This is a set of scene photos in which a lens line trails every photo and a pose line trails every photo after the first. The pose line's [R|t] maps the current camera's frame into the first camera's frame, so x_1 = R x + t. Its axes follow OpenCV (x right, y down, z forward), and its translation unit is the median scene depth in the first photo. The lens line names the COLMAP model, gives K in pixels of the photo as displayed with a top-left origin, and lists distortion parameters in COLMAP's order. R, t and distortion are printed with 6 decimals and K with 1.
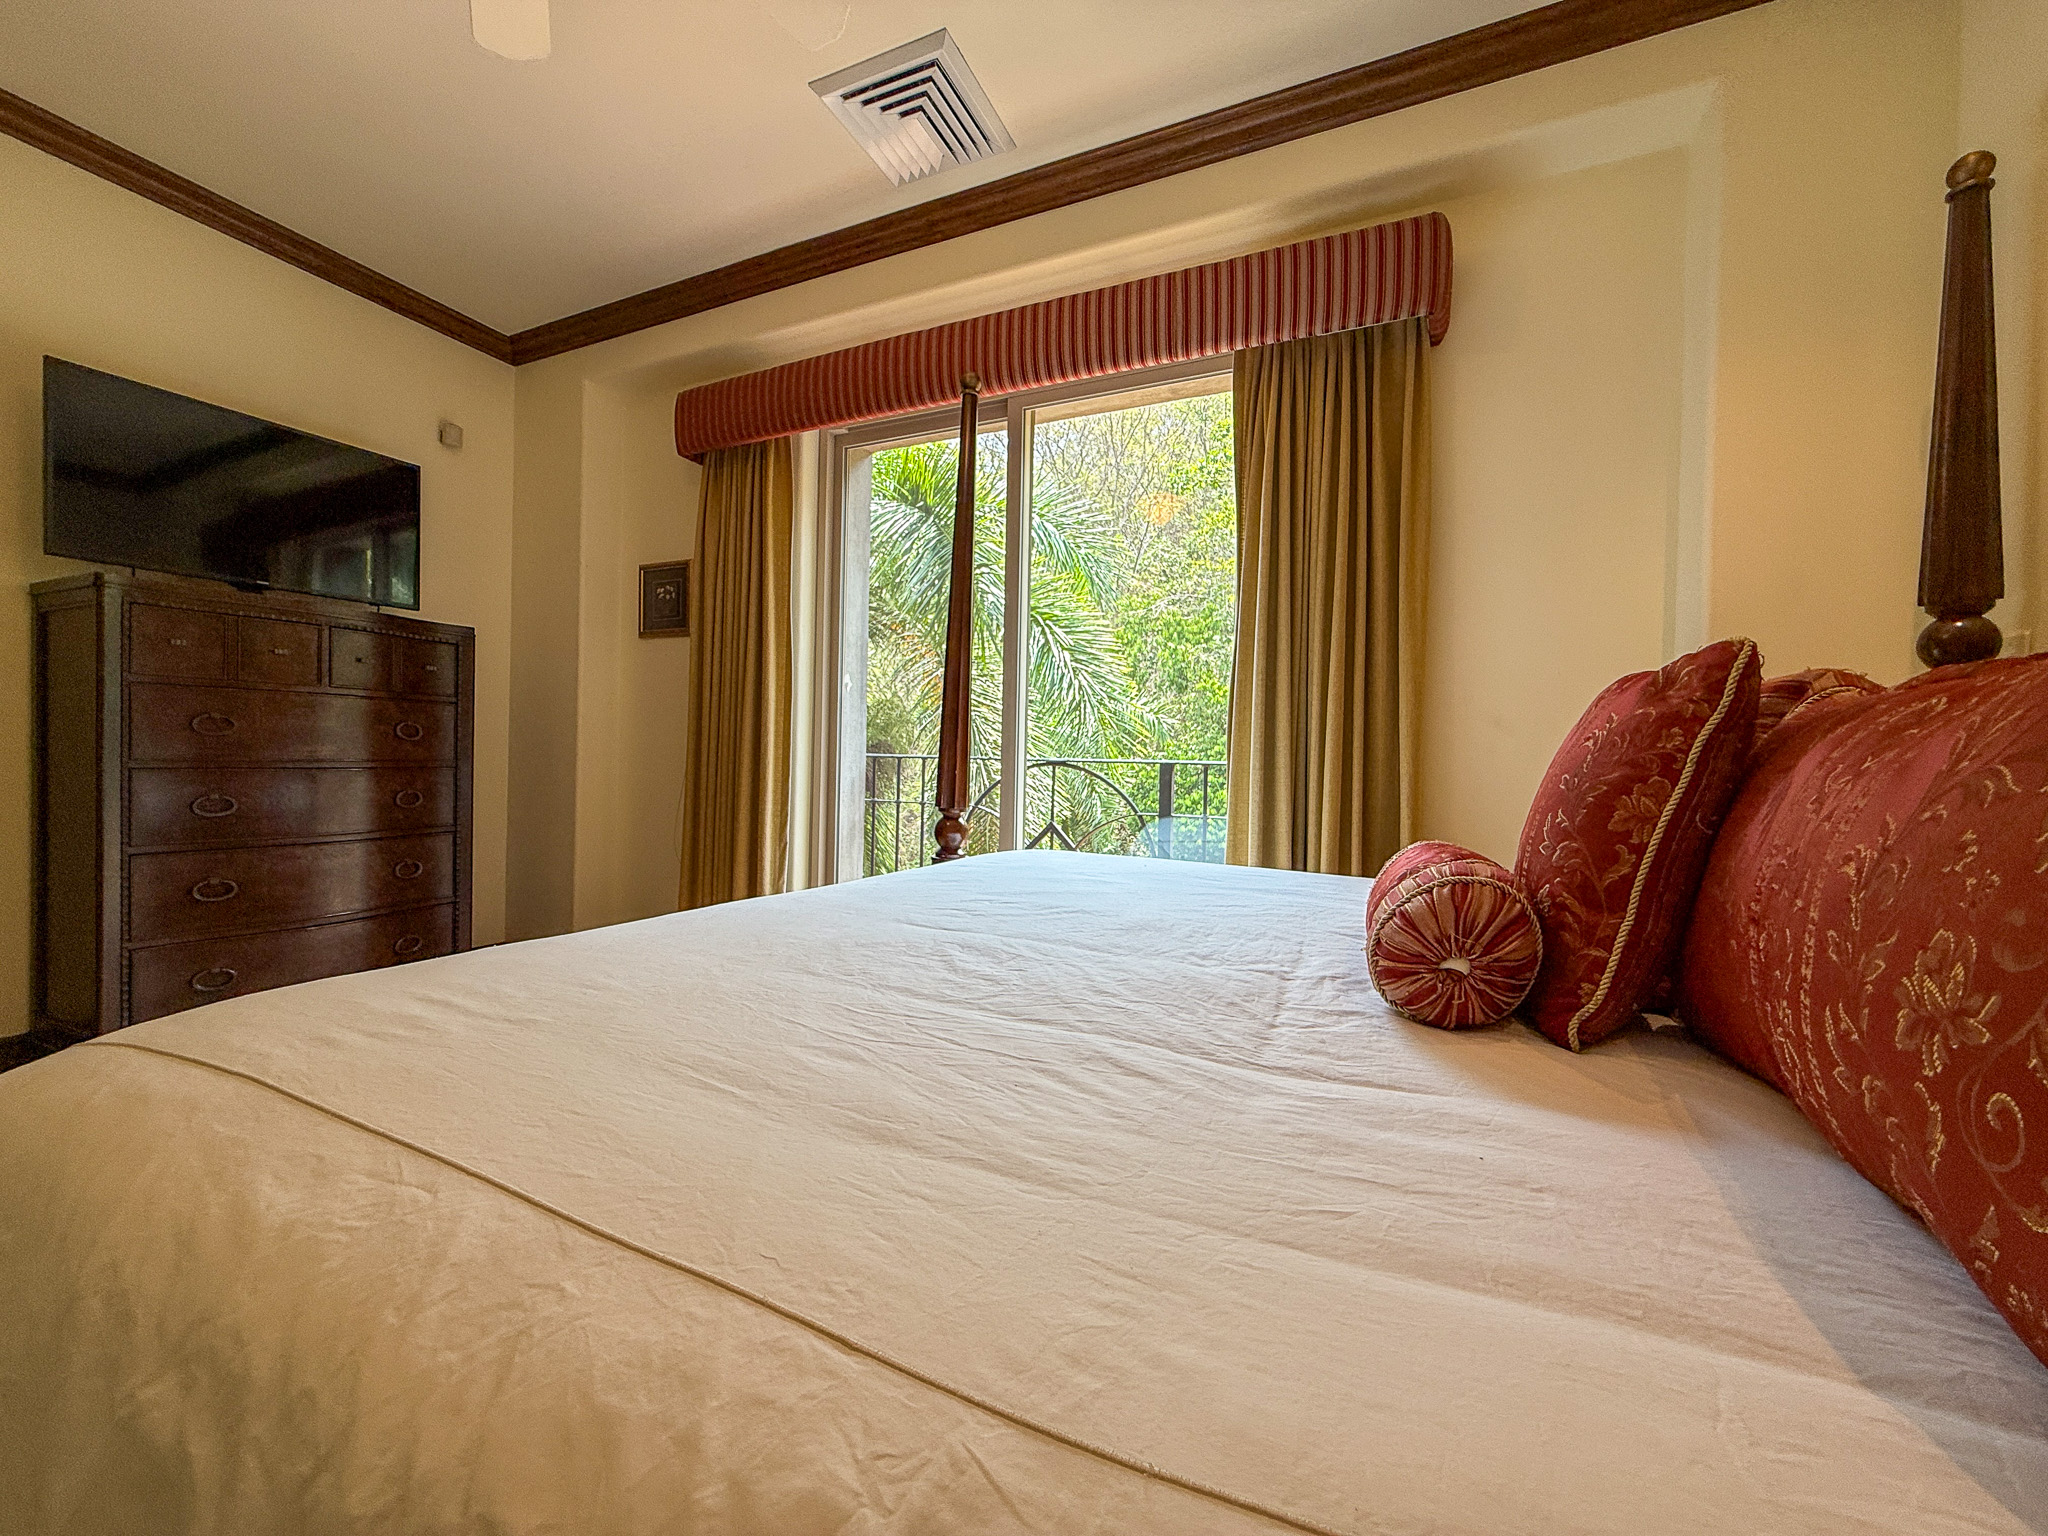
lens RADIAL K [[817.2, 0, 1020.3], [0, 817.2, 765.0], [0, 0, 1]] dist [0.000739, -0.000037]
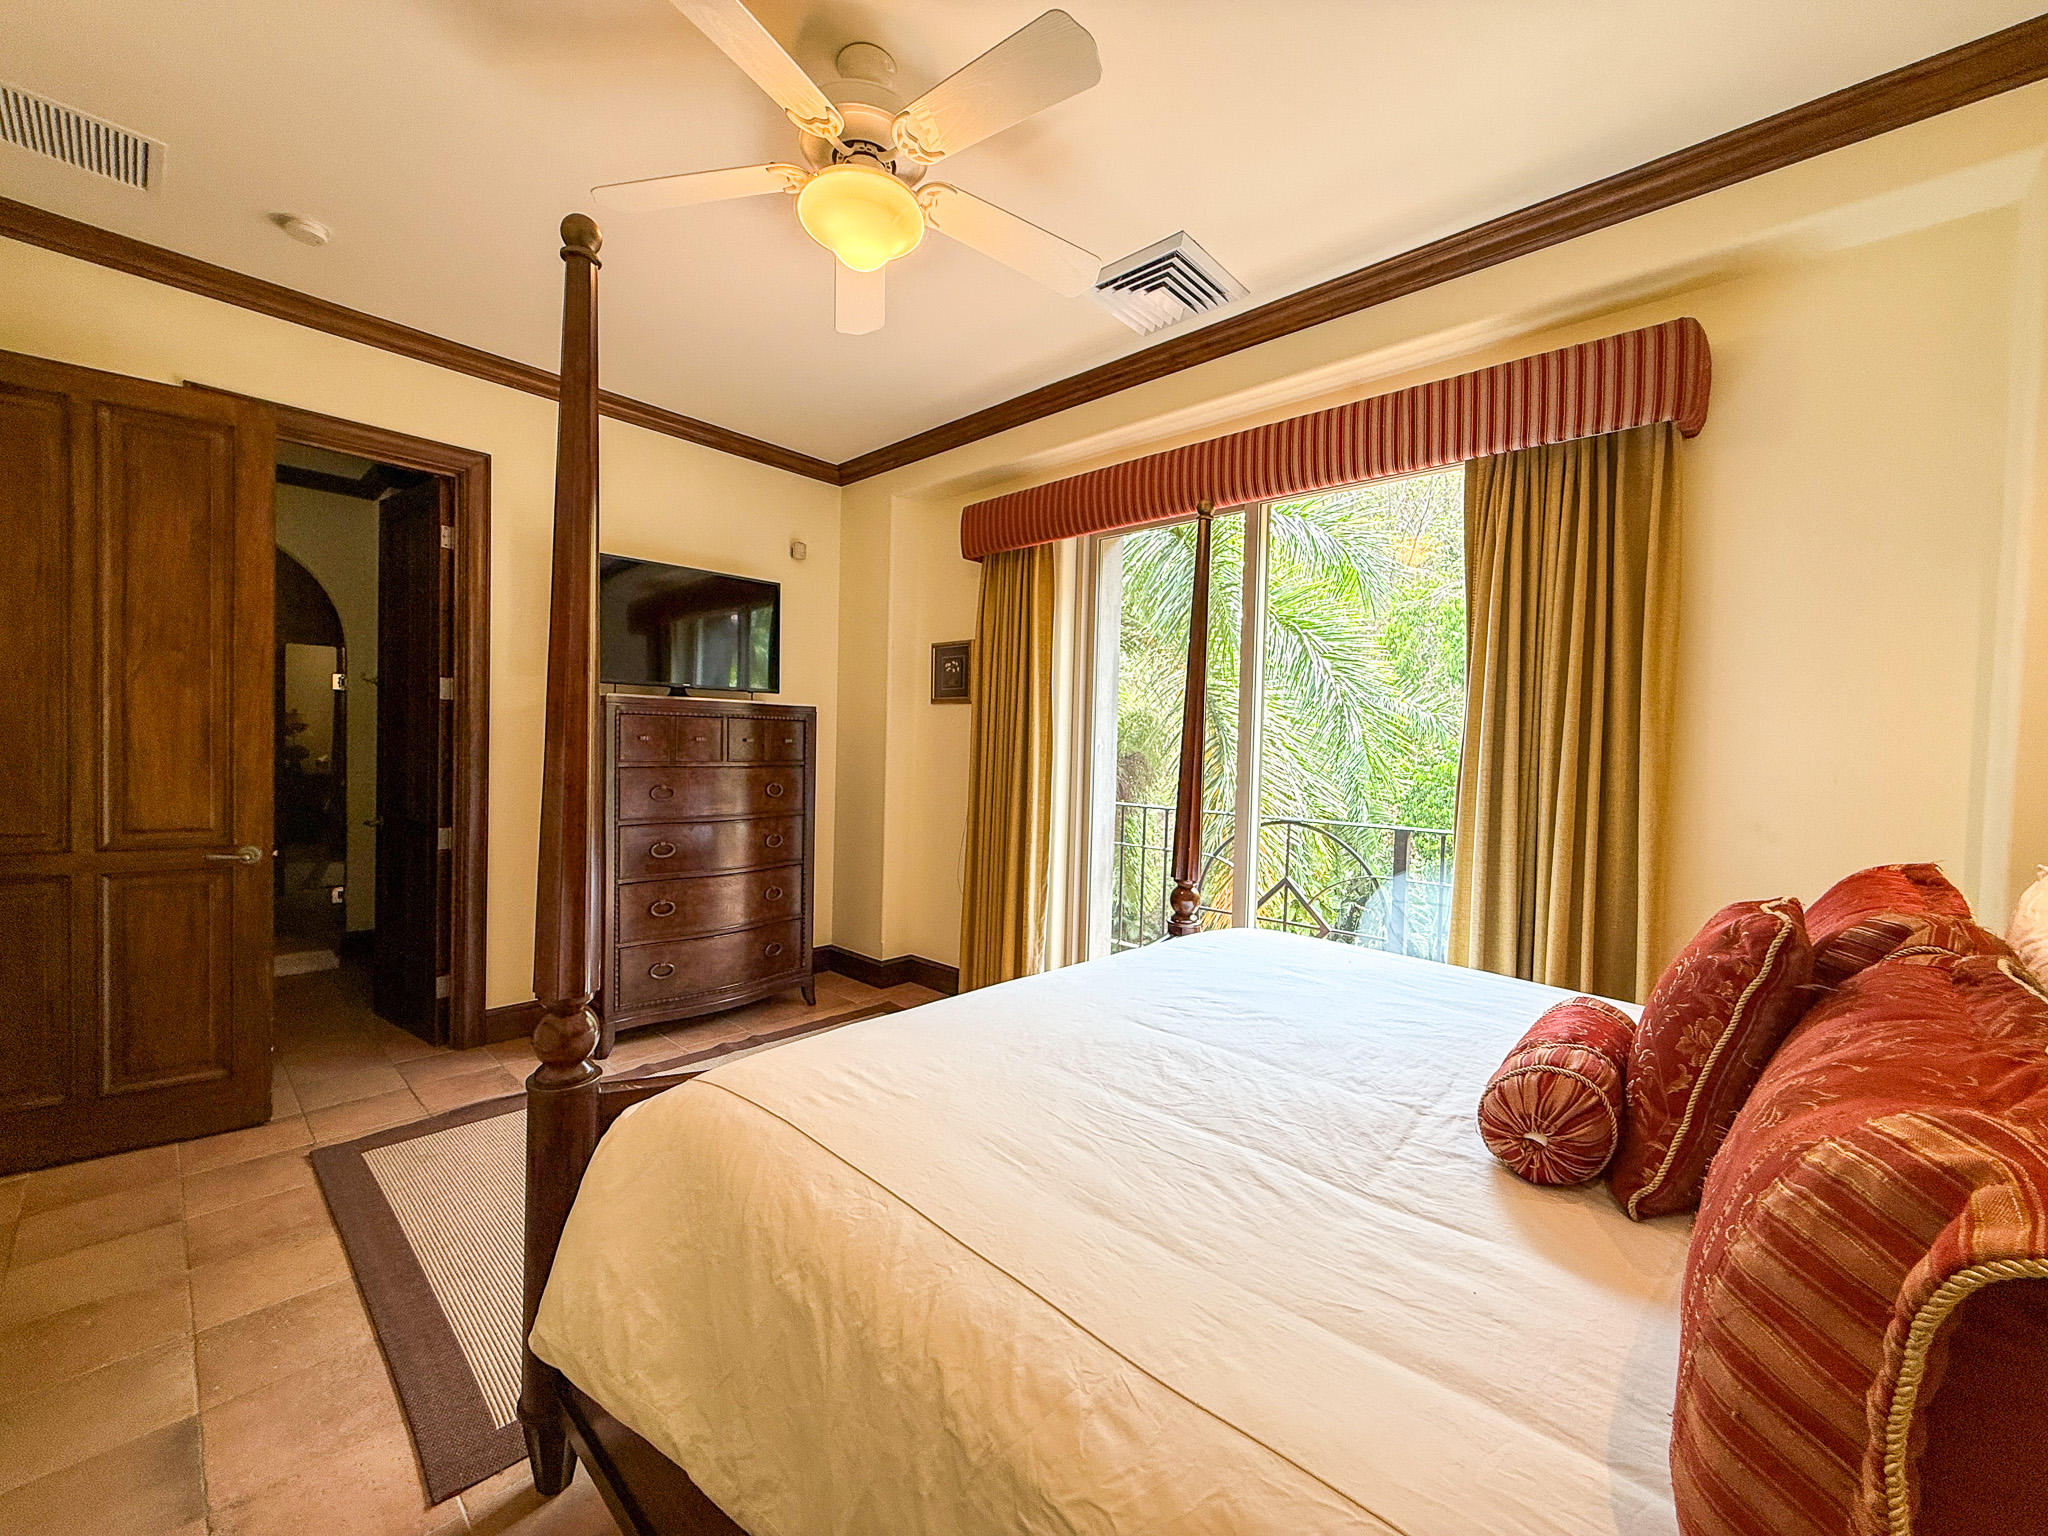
lens RADIAL K [[817.2, 0, 1020.3], [0, 817.2, 765.0], [0, 0, 1]] dist [0.000739, -0.000037]
pose [[0.951901, 0.011251, -0.306199, 0.051174], [-0.007217, 0.999872, 0.014304, -0.137565], [0.306321, -0.011406, 0.951860, -0.187861]]
